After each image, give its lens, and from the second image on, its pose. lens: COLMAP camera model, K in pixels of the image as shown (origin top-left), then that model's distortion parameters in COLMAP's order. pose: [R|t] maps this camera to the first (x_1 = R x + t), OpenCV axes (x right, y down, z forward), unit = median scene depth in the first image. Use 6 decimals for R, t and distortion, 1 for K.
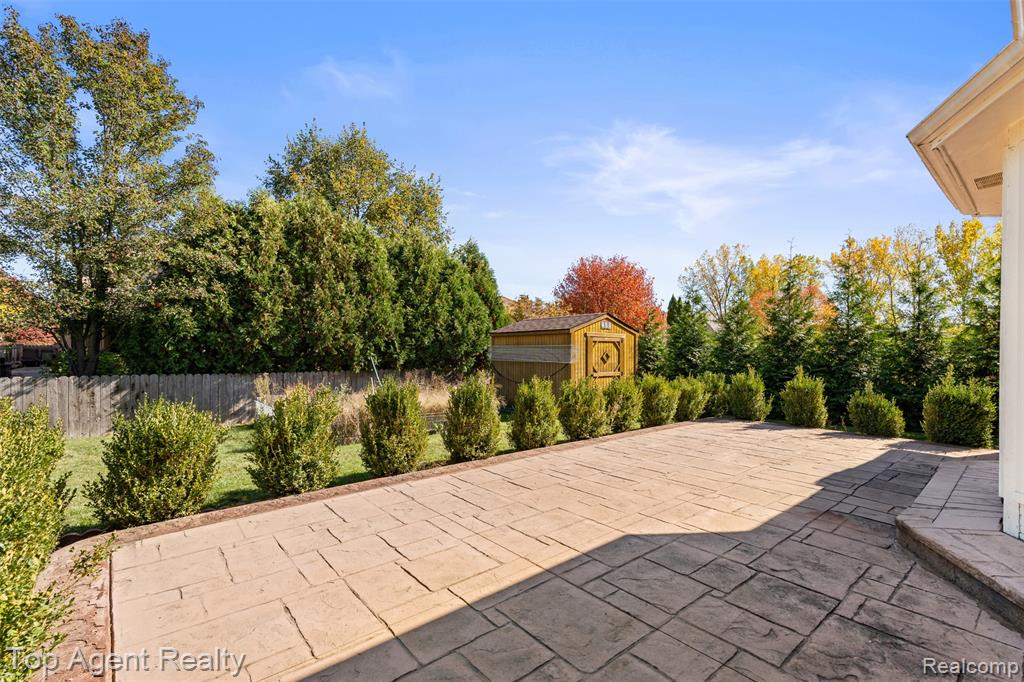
lens RADIAL K [[453.1, 0, 508.6], [0, 453.1, 343.1], [0, 0, 1]] dist [-0.007283, 0.001271]
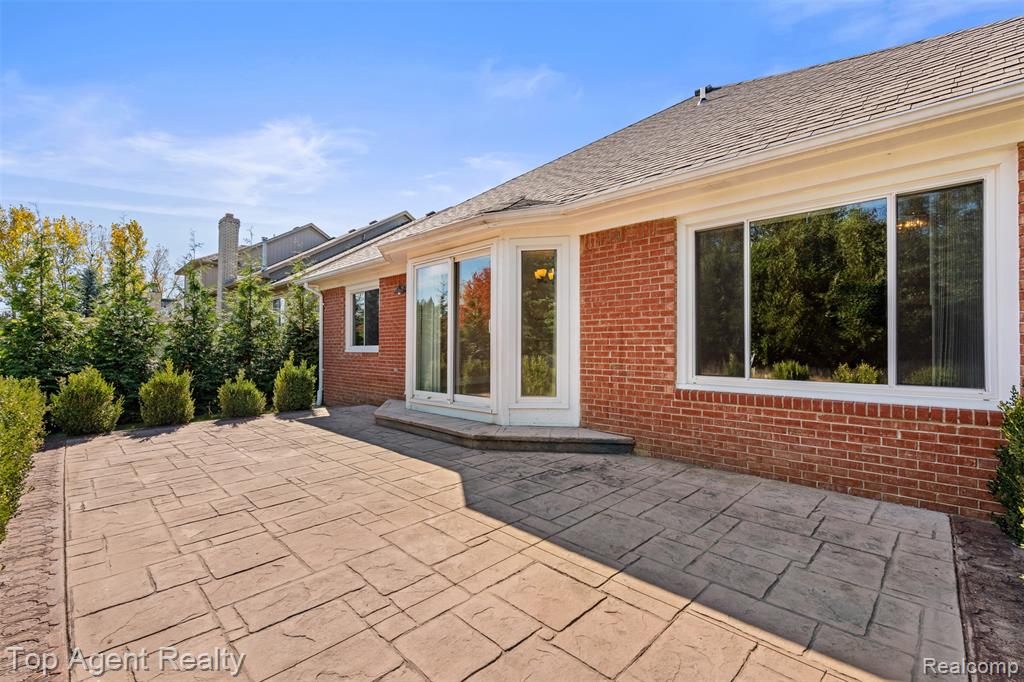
lens RADIAL K [[453.1, 0, 507.8], [0, 453.1, 339.1], [0, 0, 1]] dist [-0.007283, 0.001271]
pose [[-0.092514, -0.001215, 0.995711, -0.853358], [-0.001898, 0.999998, 0.001044, 0.017519], [-0.995710, -0.001794, -0.092516, 1.025963]]
